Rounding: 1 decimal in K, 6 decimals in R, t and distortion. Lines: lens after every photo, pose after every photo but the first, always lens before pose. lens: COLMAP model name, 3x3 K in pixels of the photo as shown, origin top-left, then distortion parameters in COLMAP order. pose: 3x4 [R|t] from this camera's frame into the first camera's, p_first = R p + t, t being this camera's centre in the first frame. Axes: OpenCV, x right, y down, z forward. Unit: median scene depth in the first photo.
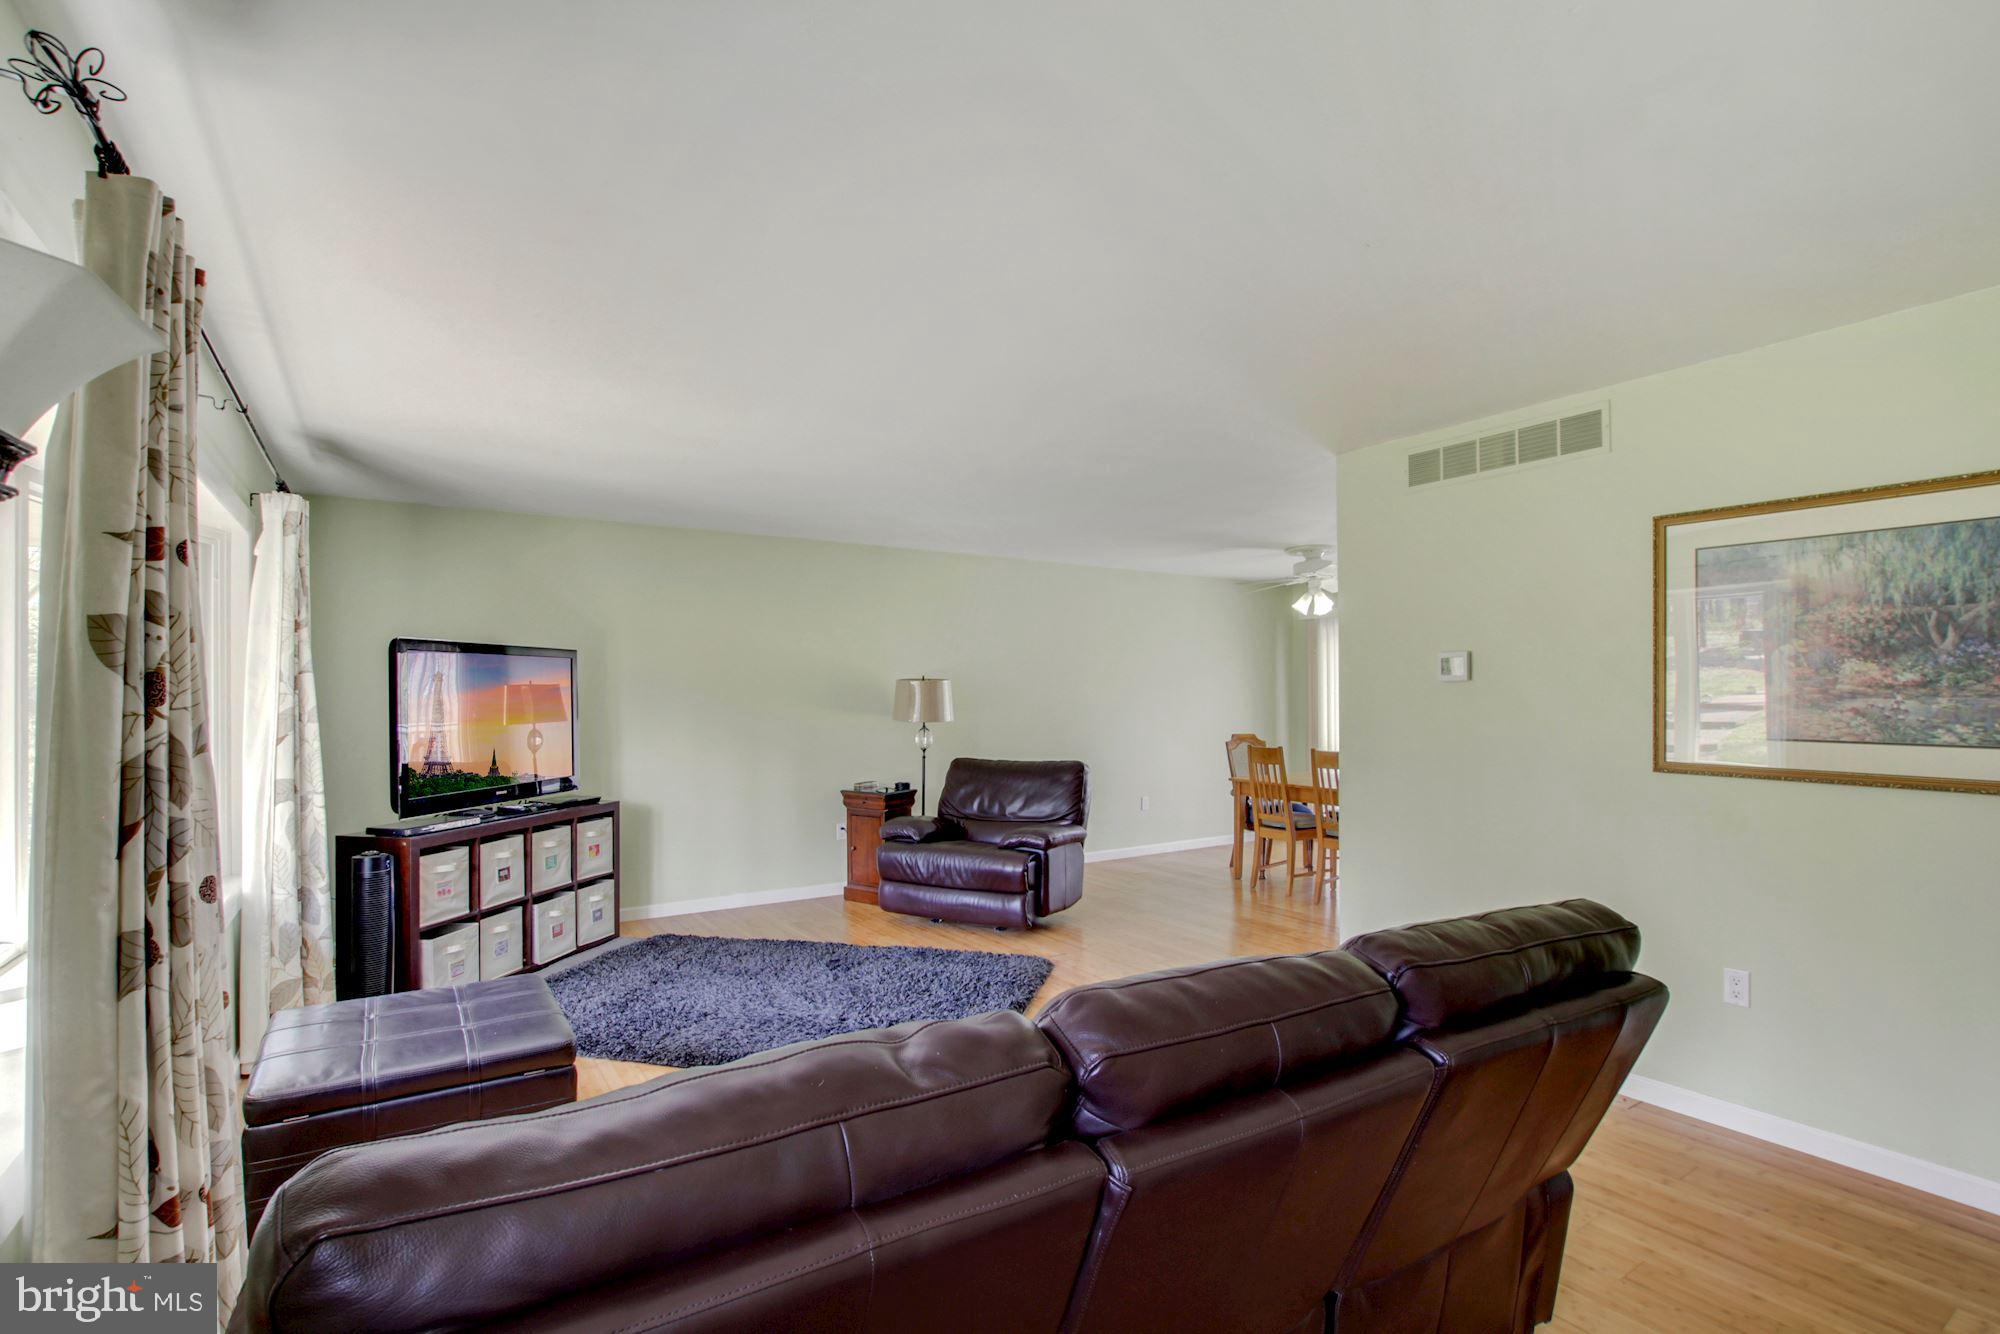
lens RADIAL K [[928.1, 0, 983.0], [0, 928.1, 678.0], [0, 0, 1]] dist [-0.020157, 0.000446]
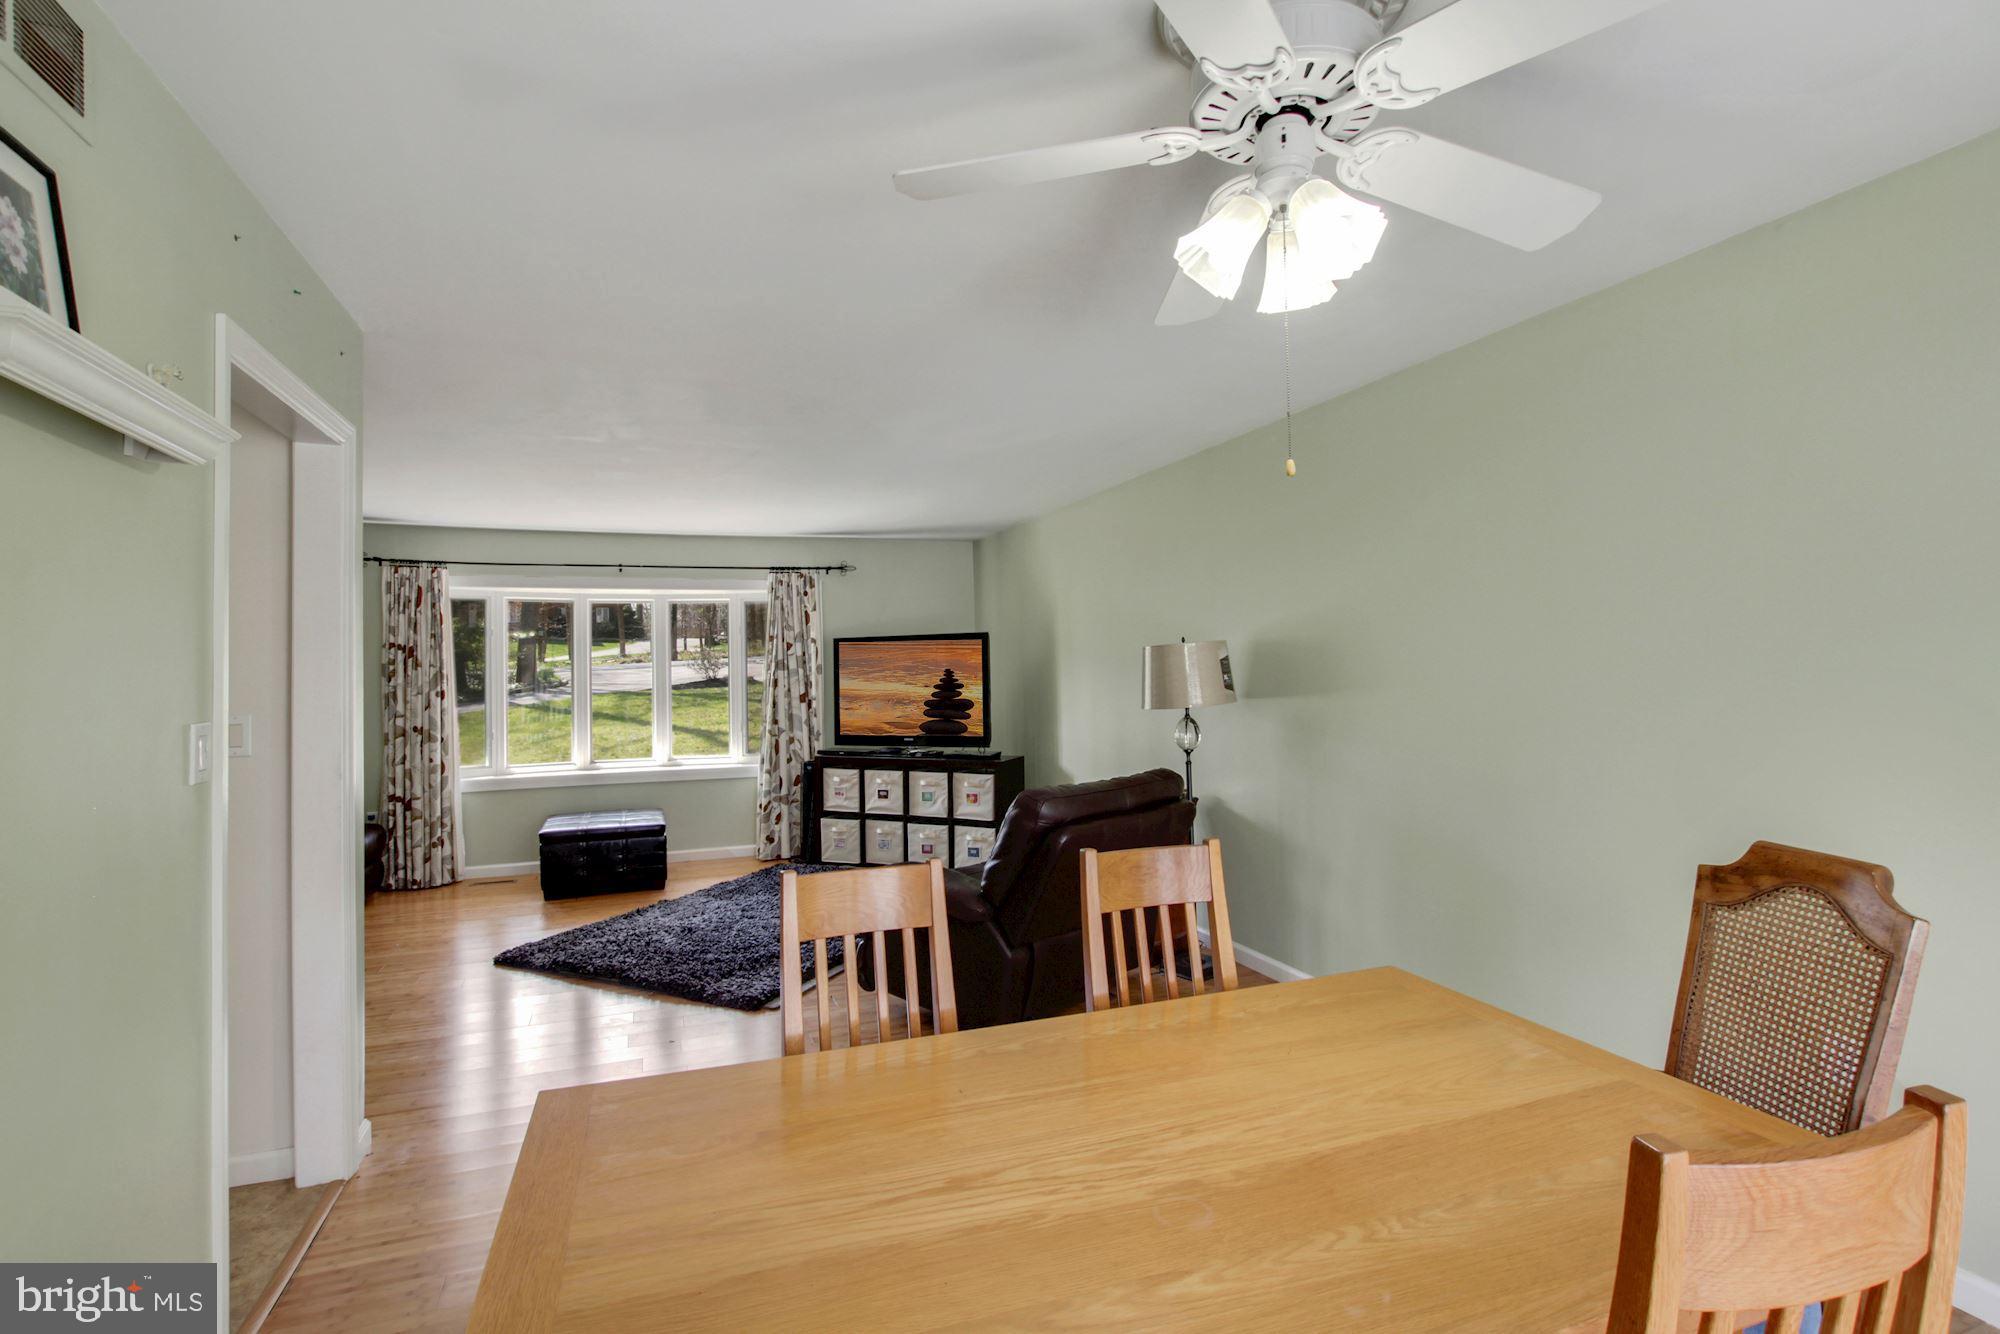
lens RADIAL K [[944.8, 0, 988.4], [0, 944.8, 650.4], [0, 0, 1]] dist [-0.018006, -0.000300]
pose [[-0.218385, -0.012160, -0.975787, 0.803645], [0.037285, 0.999088, -0.020795, 0.020656], [0.975150, -0.040923, -0.217733, 1.335803]]
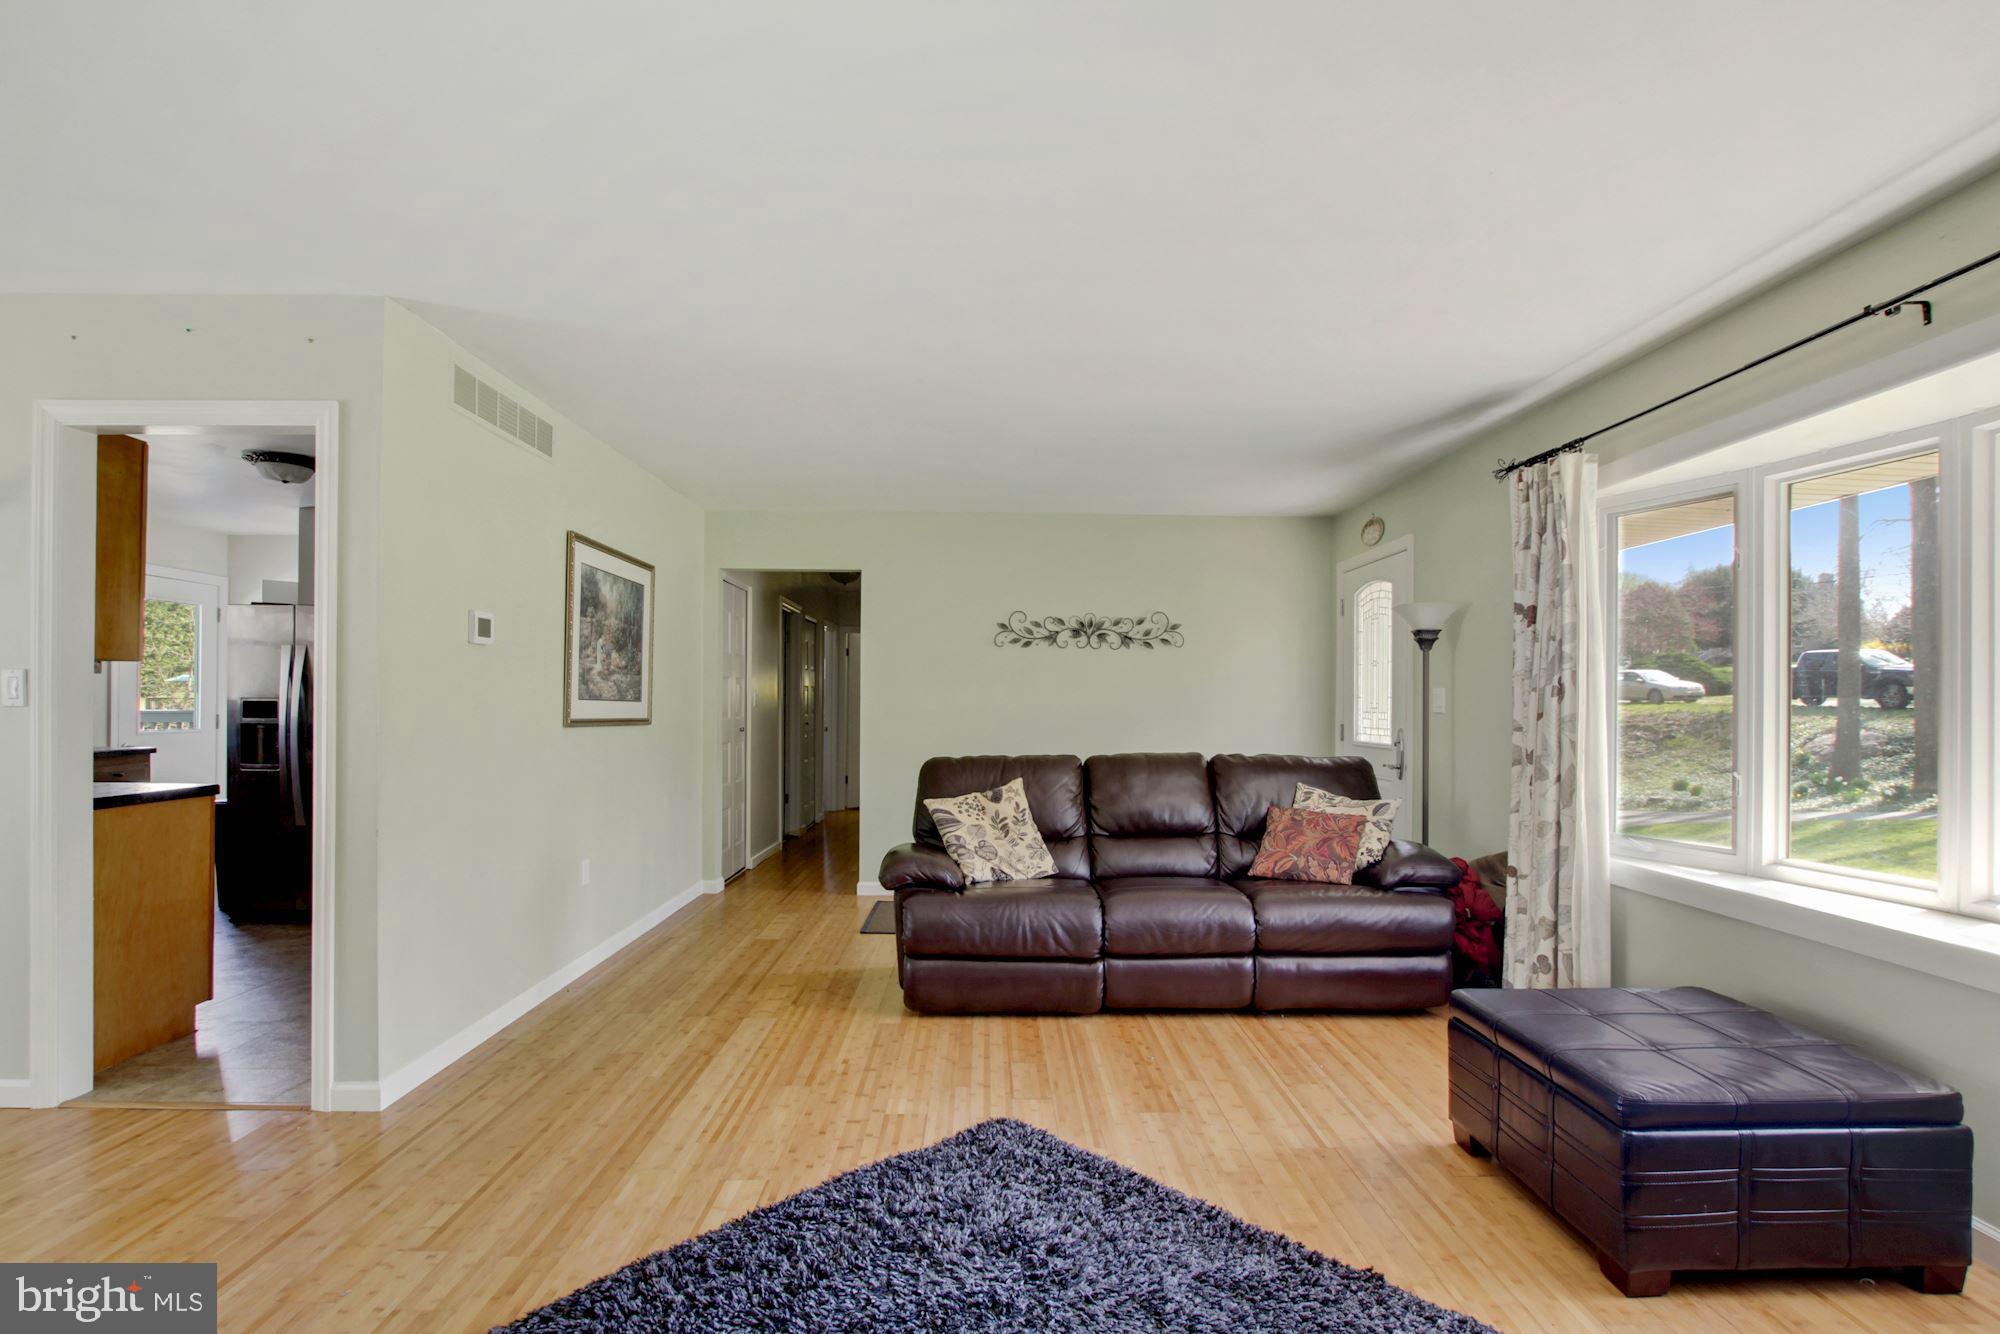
lens RADIAL K [[943.6, 0, 991.2], [0, 943.6, 685.3], [0, 0, 1]] dist [-0.023723, 0.000277]
pose [[-0.845543, 0.008110, 0.533846, -0.295187], [-0.013066, 0.999271, -0.035875, 0.051145], [-0.533748, -0.037309, -0.844820, 1.120799]]
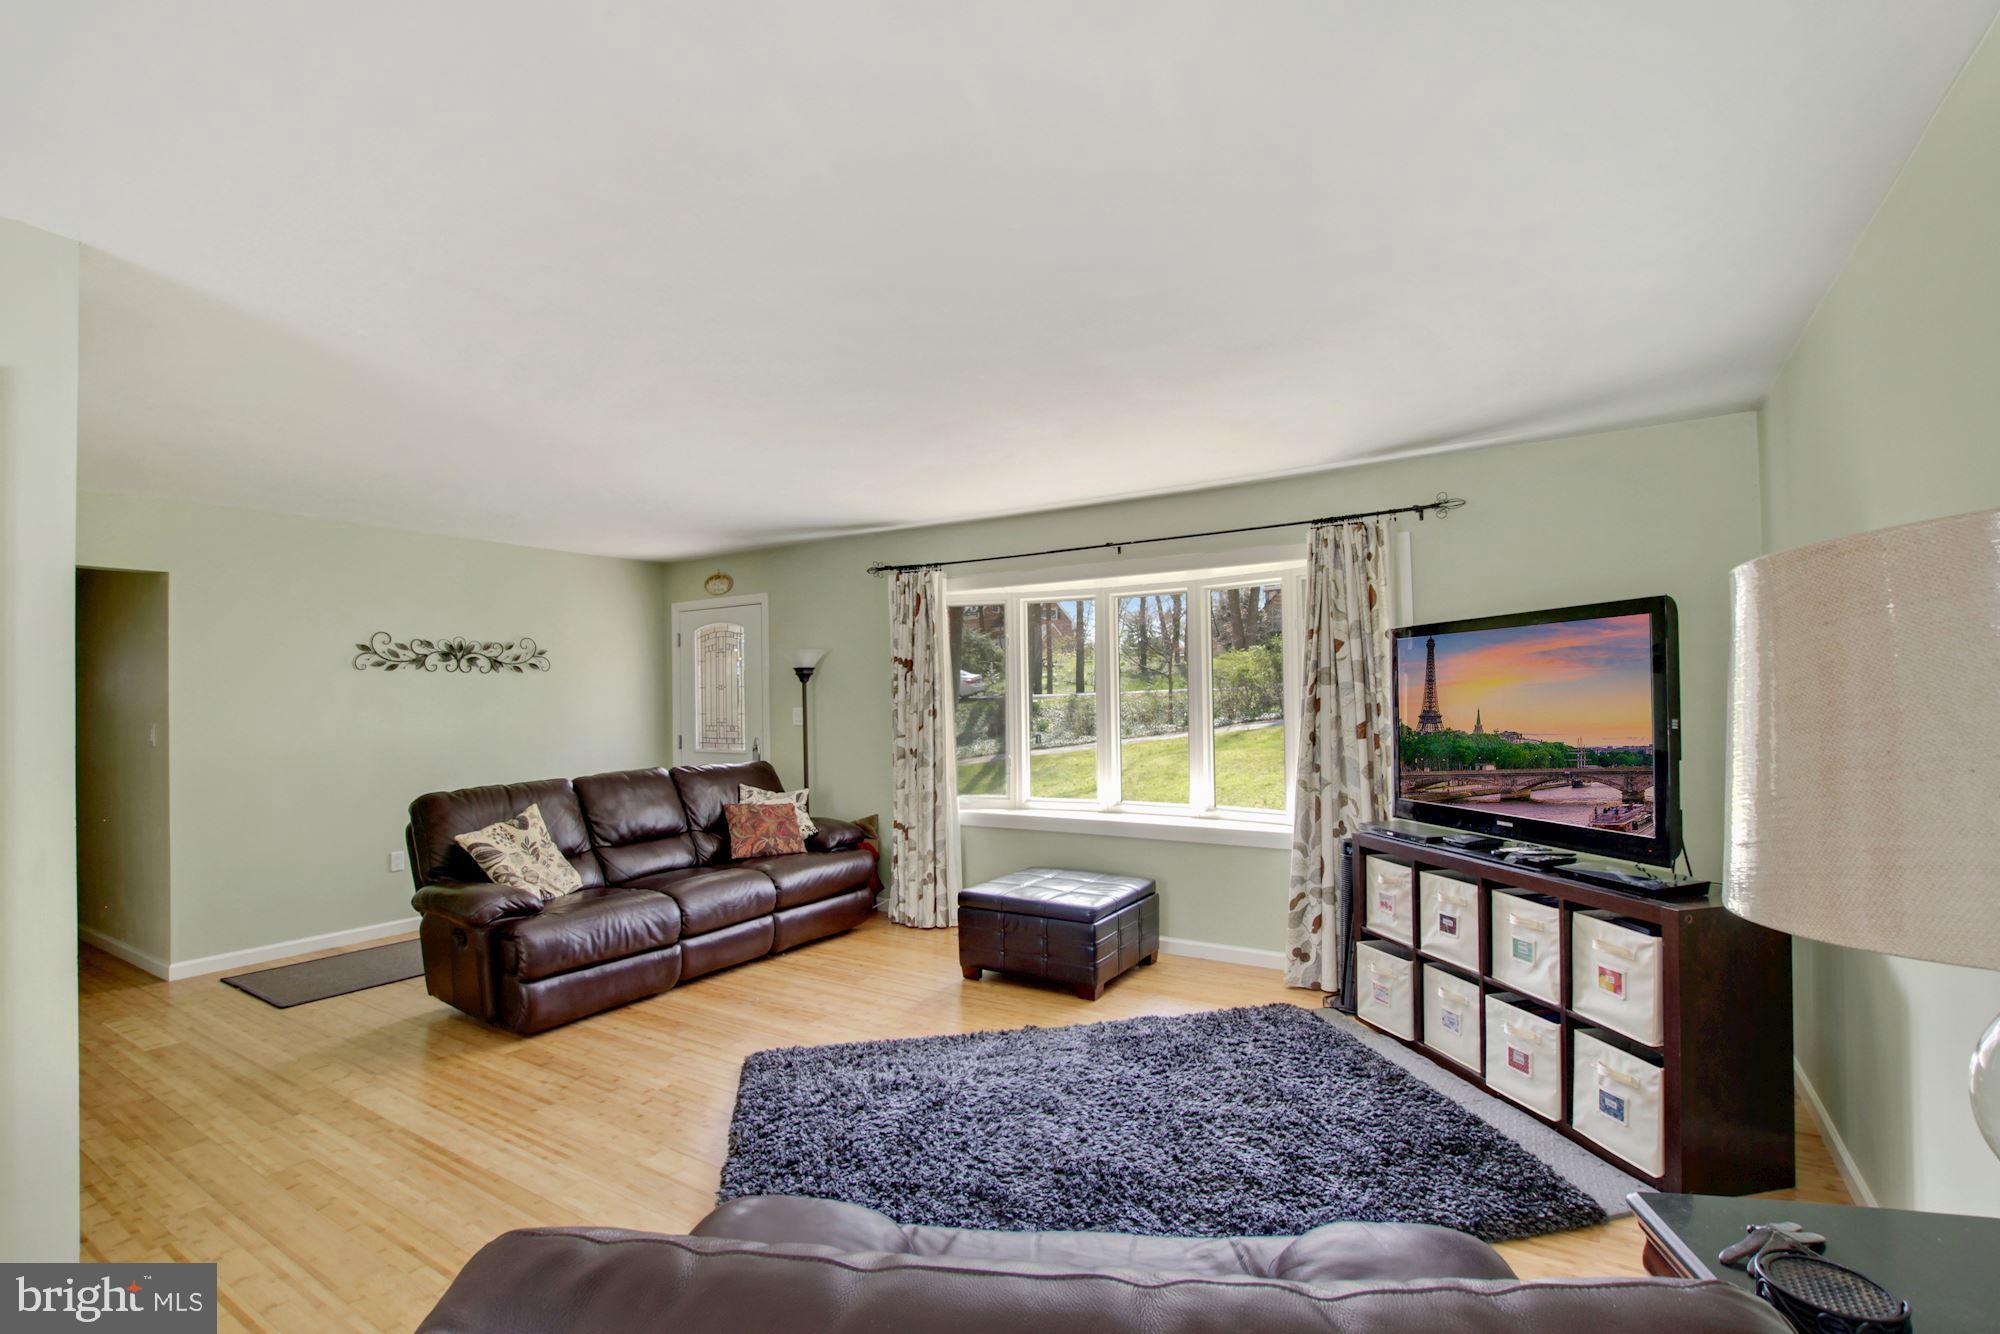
lens RADIAL K [[928.1, 0, 983.0], [0, 928.1, 678.0], [0, 0, 1]] dist [-0.020157, 0.000446]
pose [[-0.914716, 0.010296, -0.403966, 0.116541], [0.026859, 0.999014, -0.035356, 0.025063], [0.403204, -0.043191, -0.914090, 1.379146]]
